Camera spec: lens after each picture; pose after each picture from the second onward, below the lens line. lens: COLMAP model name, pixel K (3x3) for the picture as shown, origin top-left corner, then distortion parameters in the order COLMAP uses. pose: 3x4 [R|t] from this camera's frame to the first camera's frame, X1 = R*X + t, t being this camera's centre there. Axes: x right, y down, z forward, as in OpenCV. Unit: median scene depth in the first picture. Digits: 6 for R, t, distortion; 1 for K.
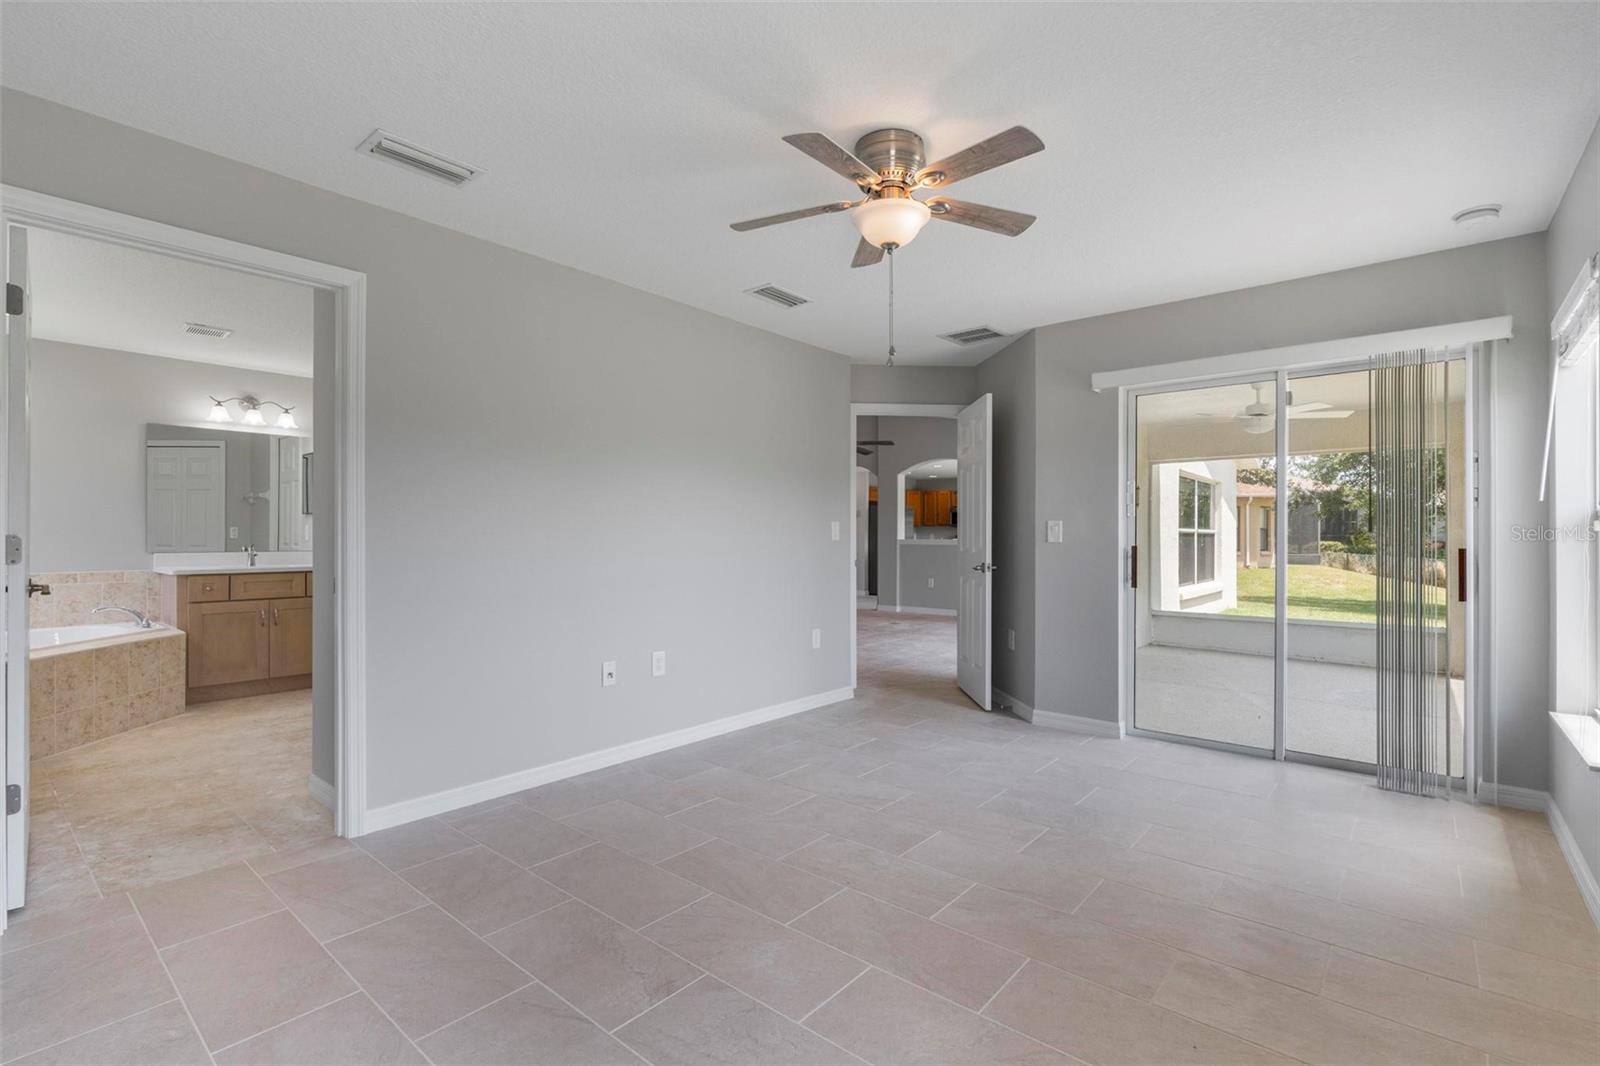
lens RADIAL K [[737.0, 0, 803.2], [0, 737.0, 529.8], [0, 0, 1]] dist [-0.011931, 0.004181]
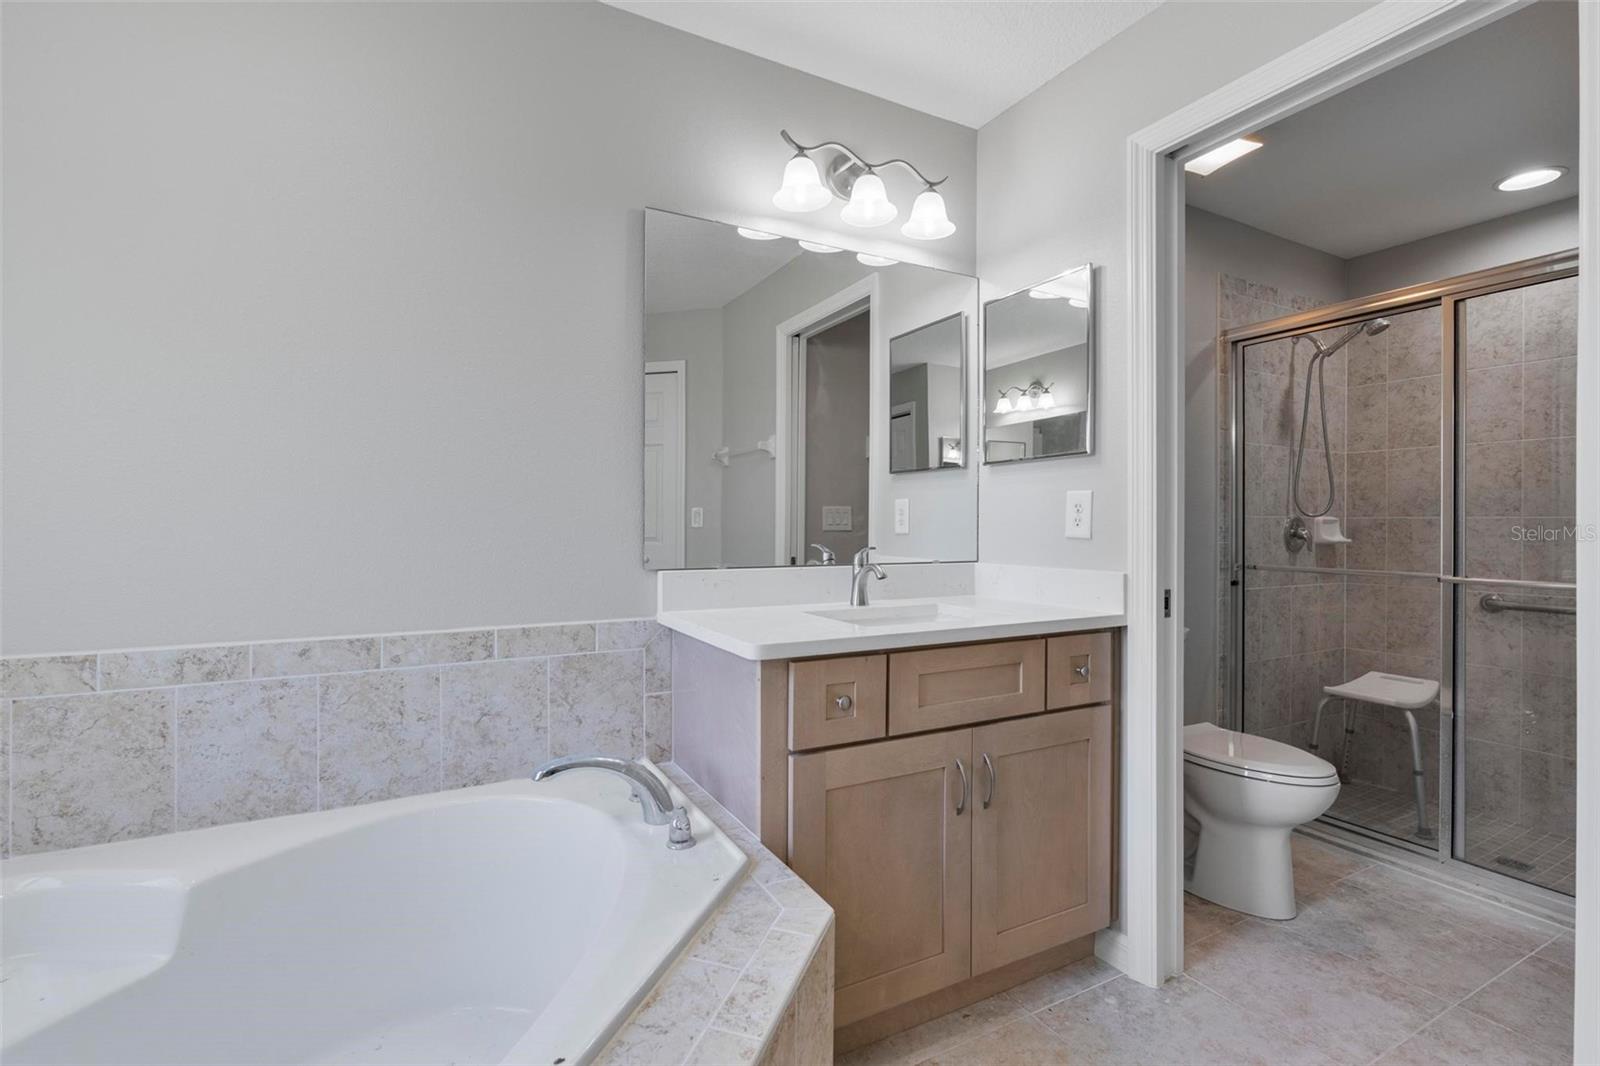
lens RADIAL K [[737.0, 0, 804.7], [0, 737.0, 526.9], [0, 0, 1]] dist [-0.011931, 0.004181]
pose [[0.930428, 0.005947, -0.366427, -0.712173], [-0.001310, 0.999916, 0.012902, 0.005649], [0.366473, -0.011524, 0.930357, 0.714888]]
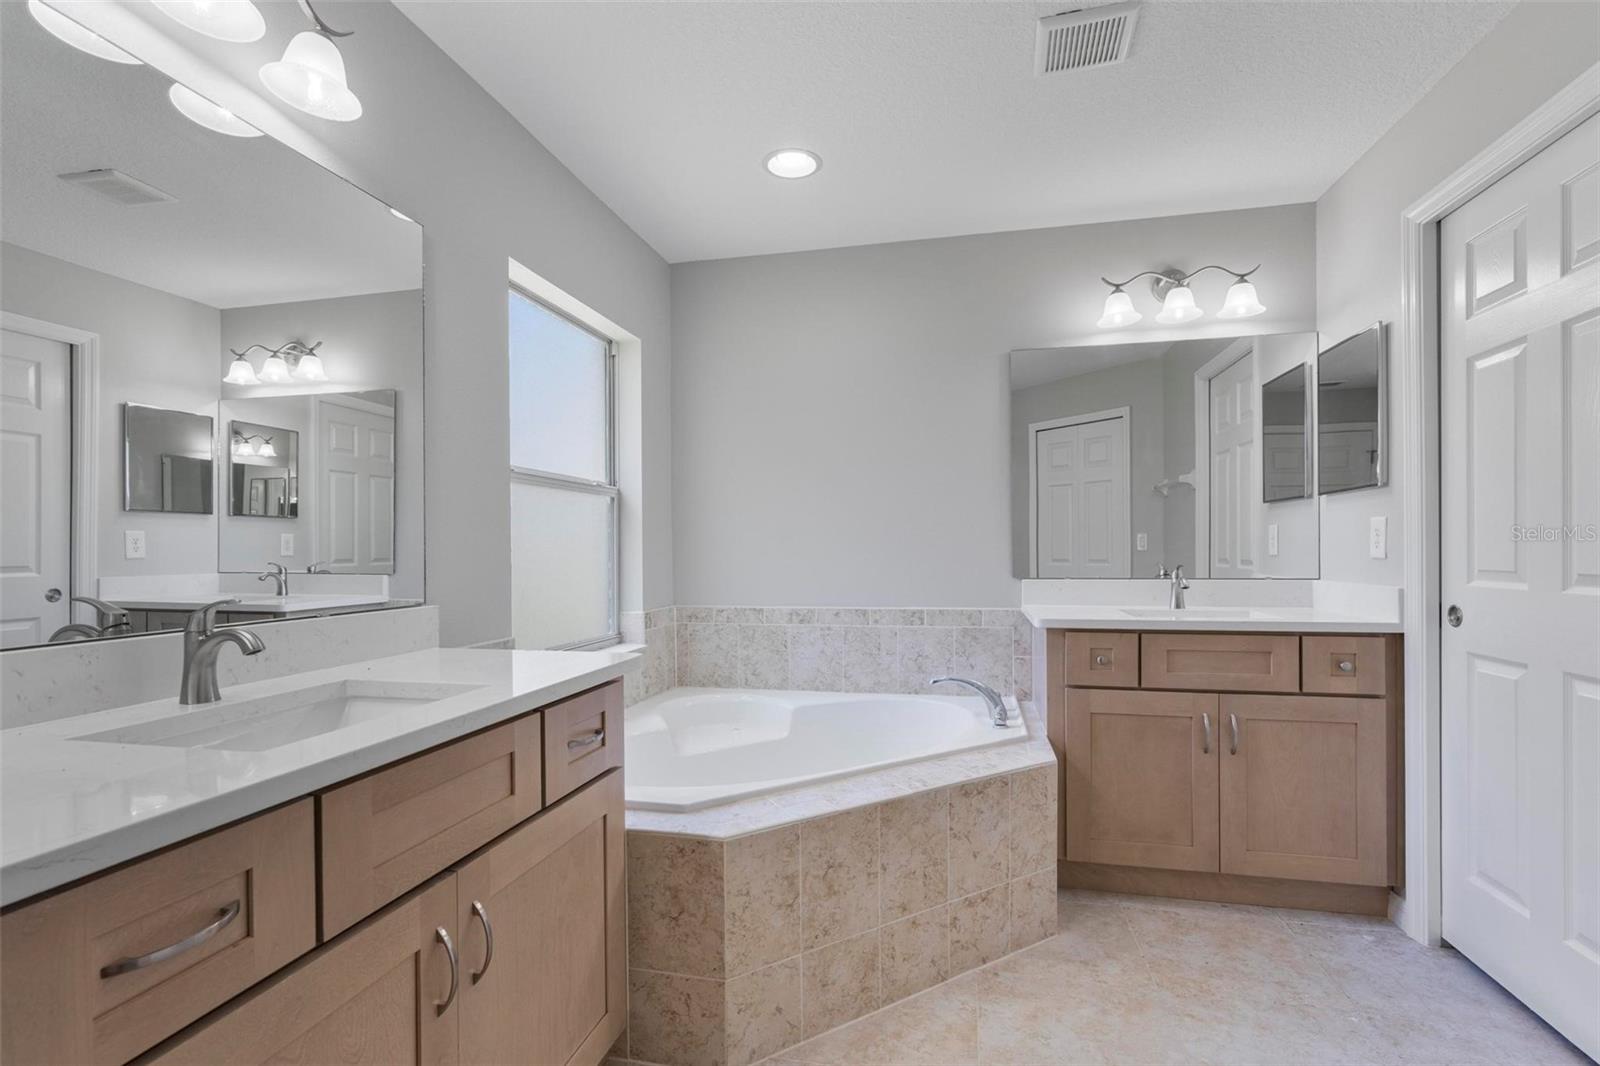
lens RADIAL K [[737.0, 0, 791.4], [0, 737.0, 555.6], [0, 0, 1]] dist [-0.011931, 0.004181]
pose [[0.452692, 0.005674, -0.891649, -0.475634], [0.015739, 0.999773, 0.014353, 0.002662], [0.891528, -0.020531, 0.452500, 0.603902]]
